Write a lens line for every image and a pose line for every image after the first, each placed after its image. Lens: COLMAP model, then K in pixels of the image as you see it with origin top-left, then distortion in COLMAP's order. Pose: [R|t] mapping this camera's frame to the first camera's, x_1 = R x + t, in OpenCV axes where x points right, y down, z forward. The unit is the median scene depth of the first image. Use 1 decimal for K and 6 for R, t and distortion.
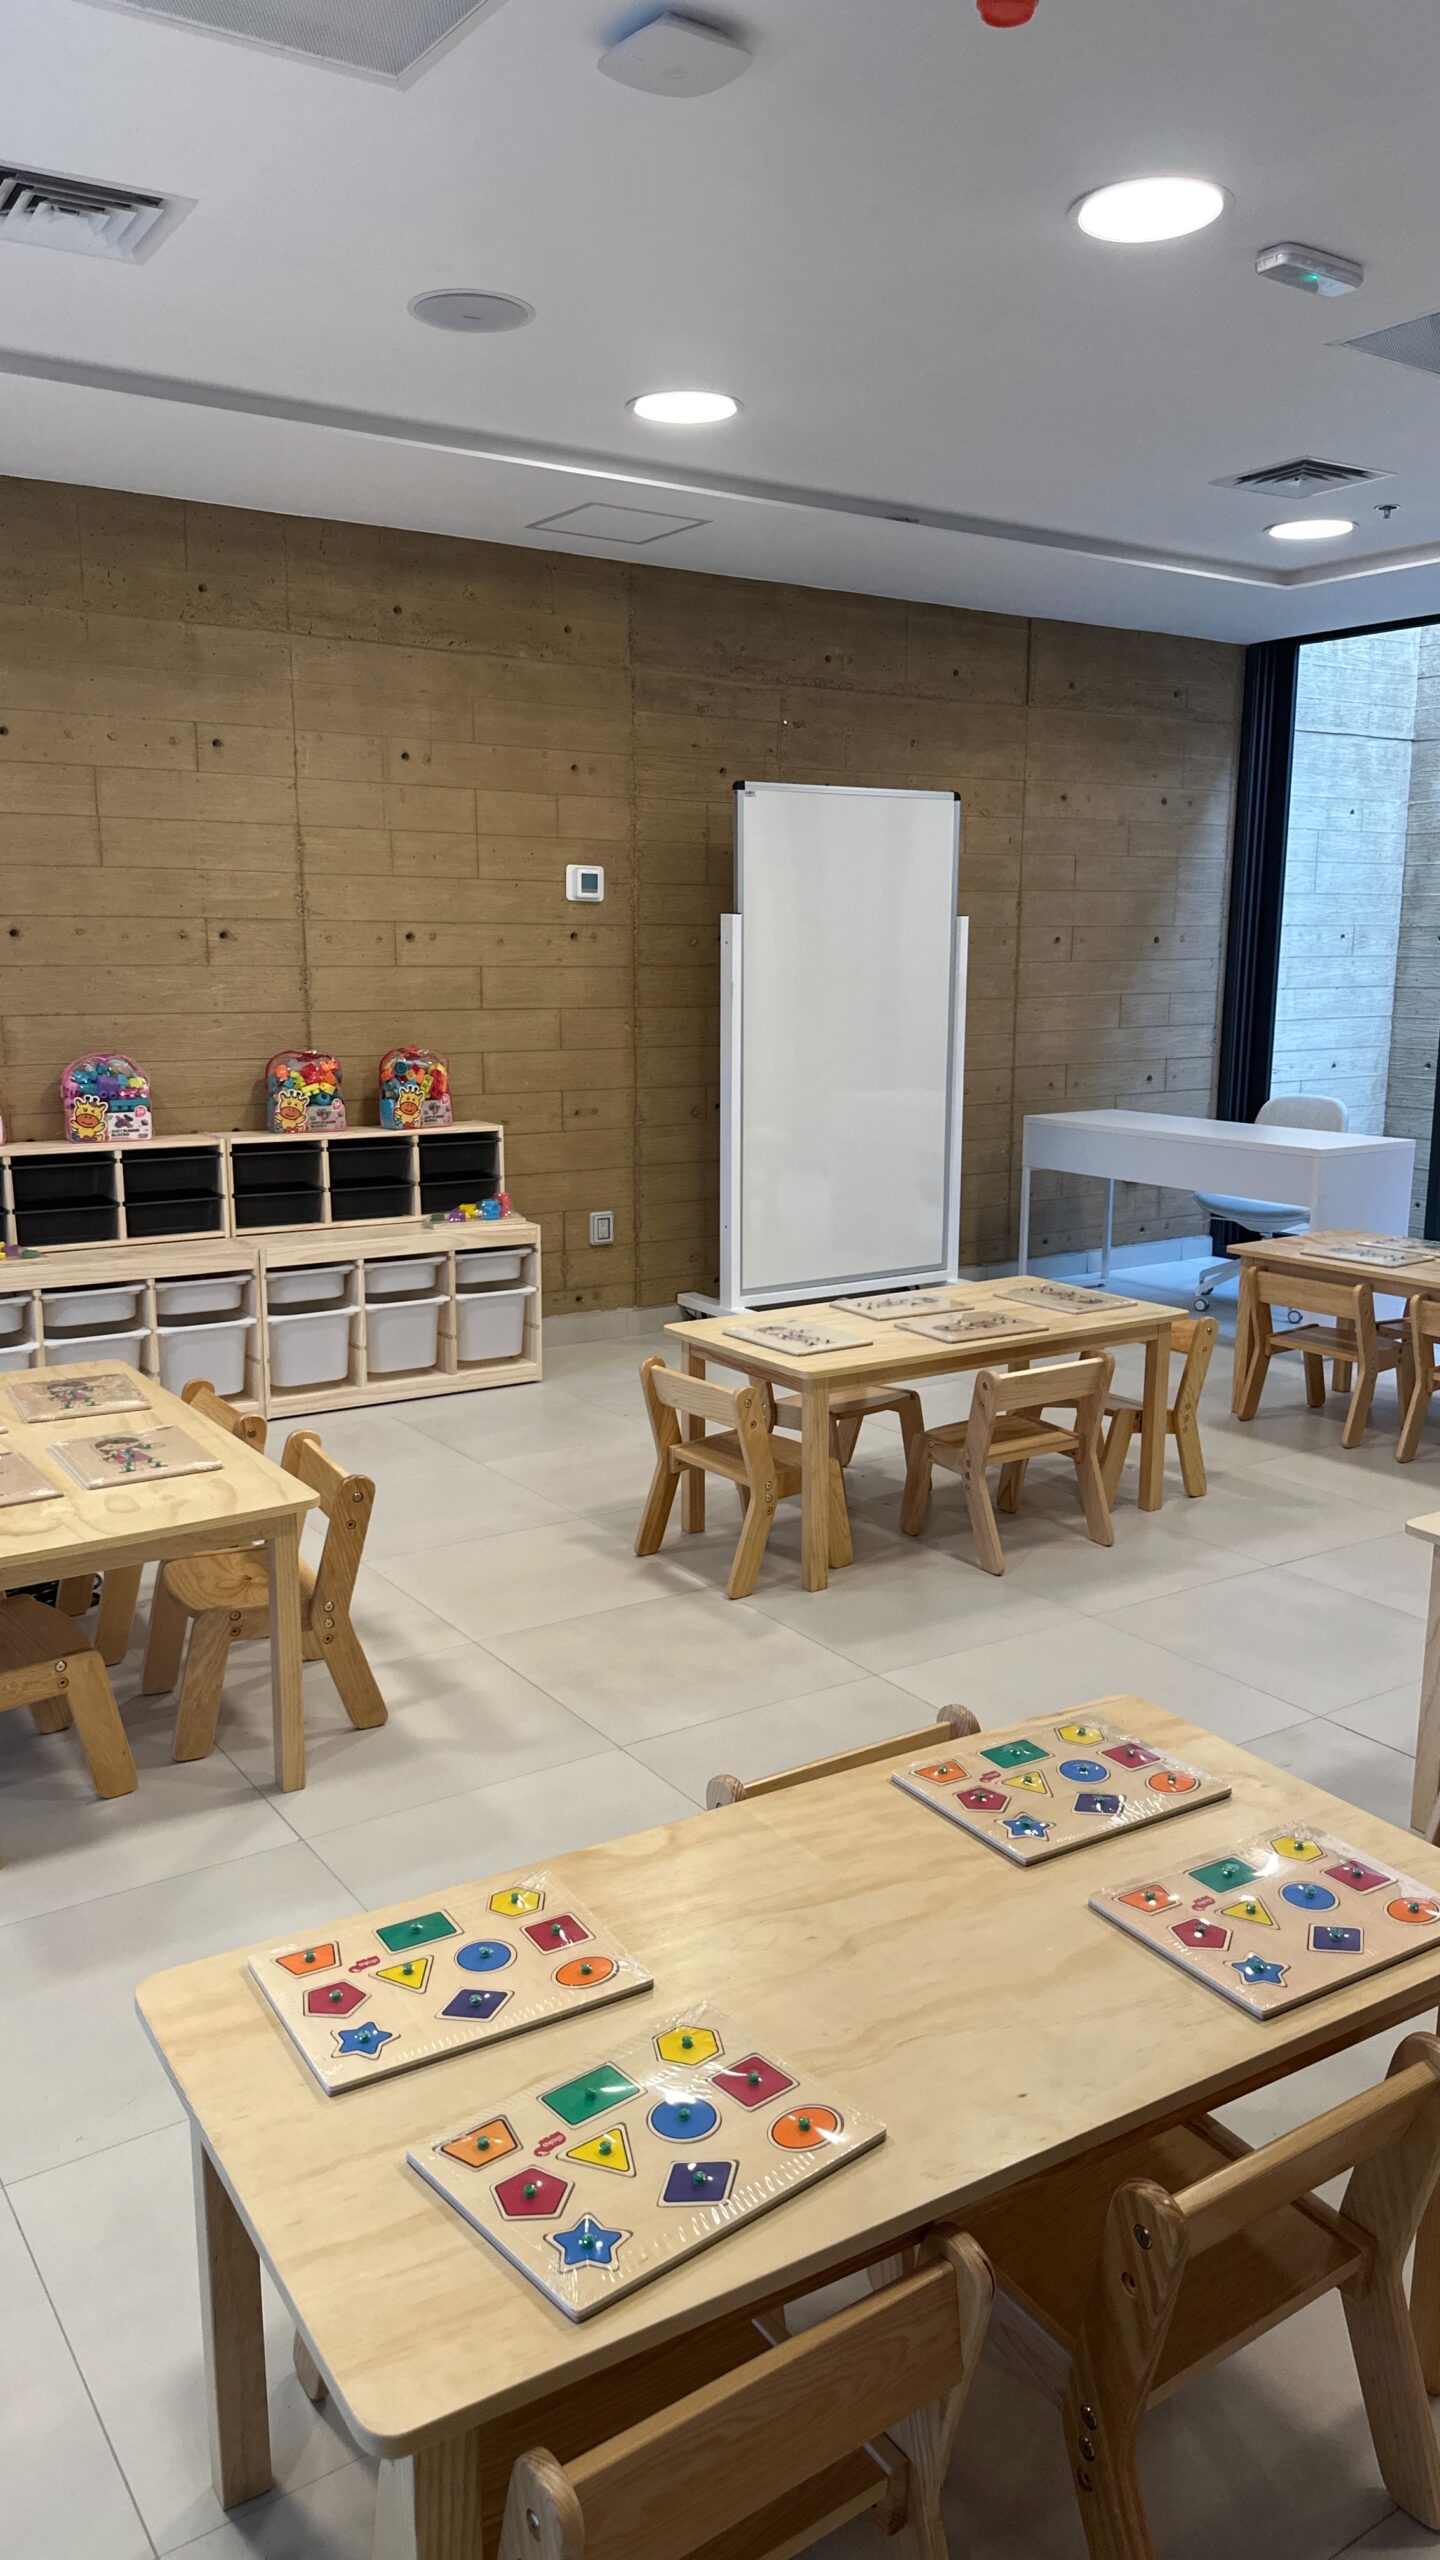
lens RADIAL K [[1808.9, 0, 737.7], [0, 1808.9, 1293.9], [0, 0, 1]] dist [0.100123, -0.092406]
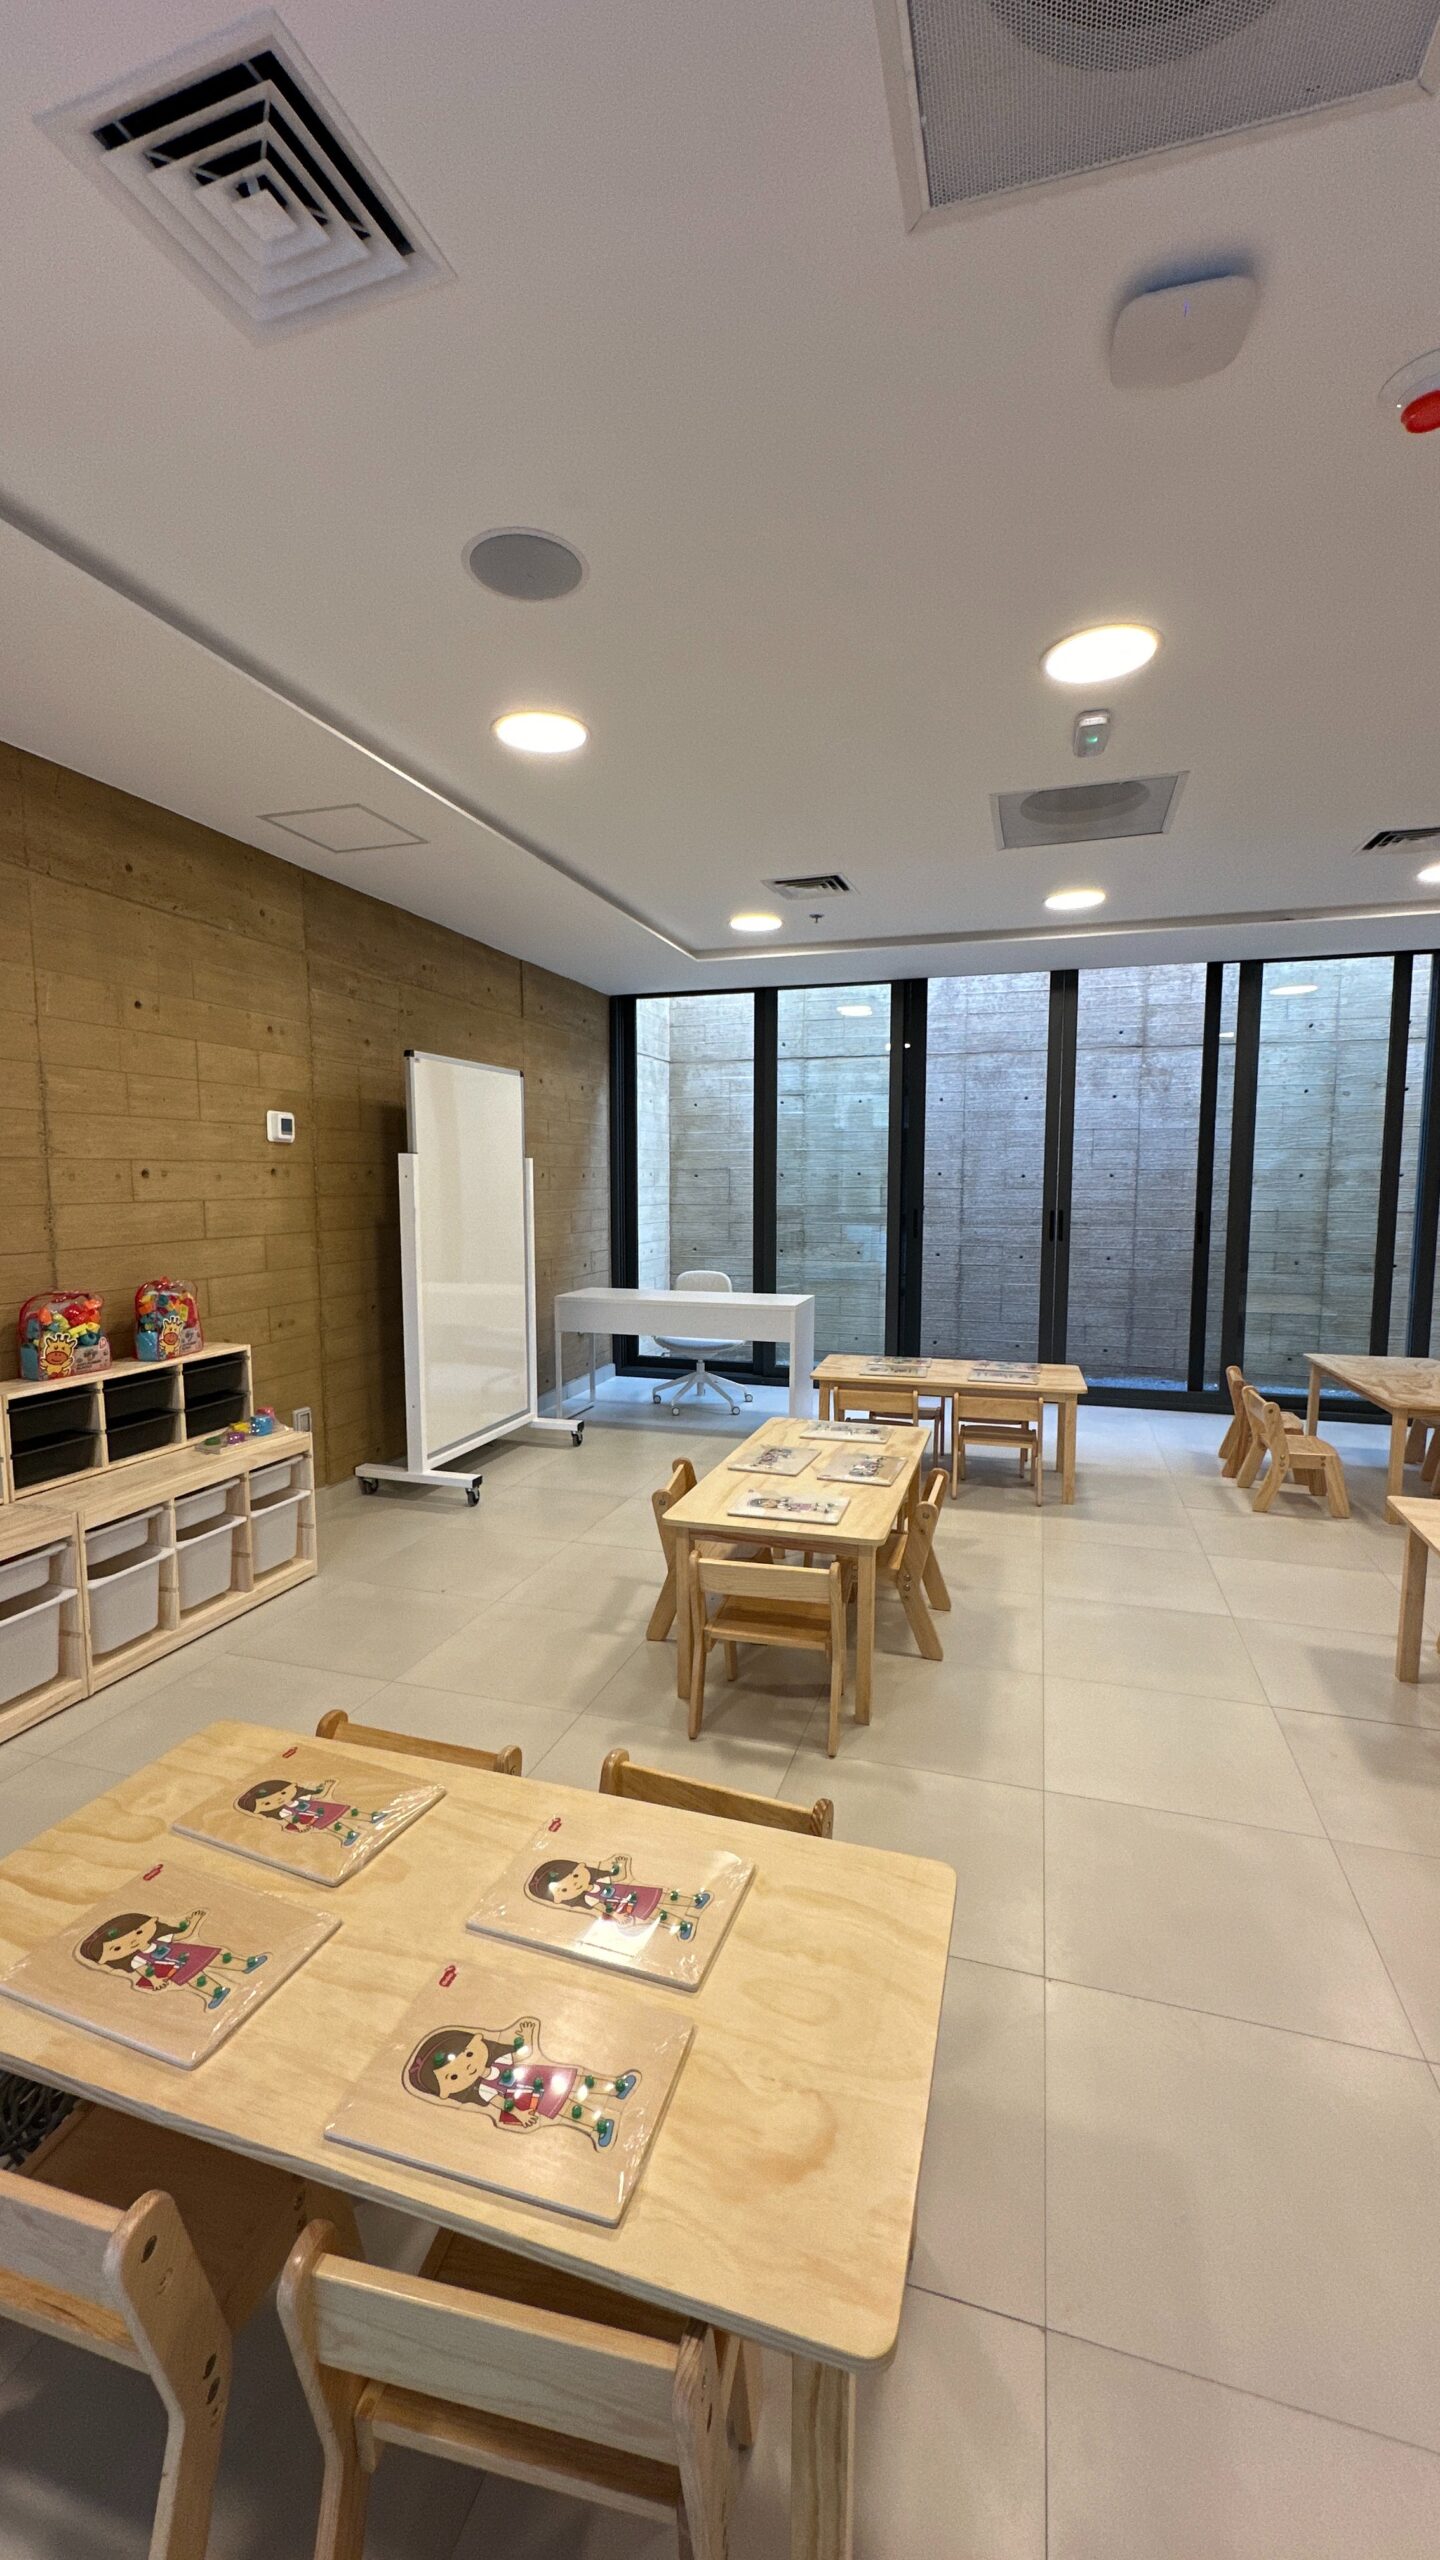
lens RADIAL K [[1028.6, 0, 711.2], [0, 1028.6, 1277.5], [0, 0, 1]] dist [0.006169, 0.001333]
pose [[0.787303, -0.068245, 0.612778, -0.289516], [0.126953, 0.990502, -0.052799, -0.065913], [-0.603355, 0.119363, 0.788489, 0.350654]]
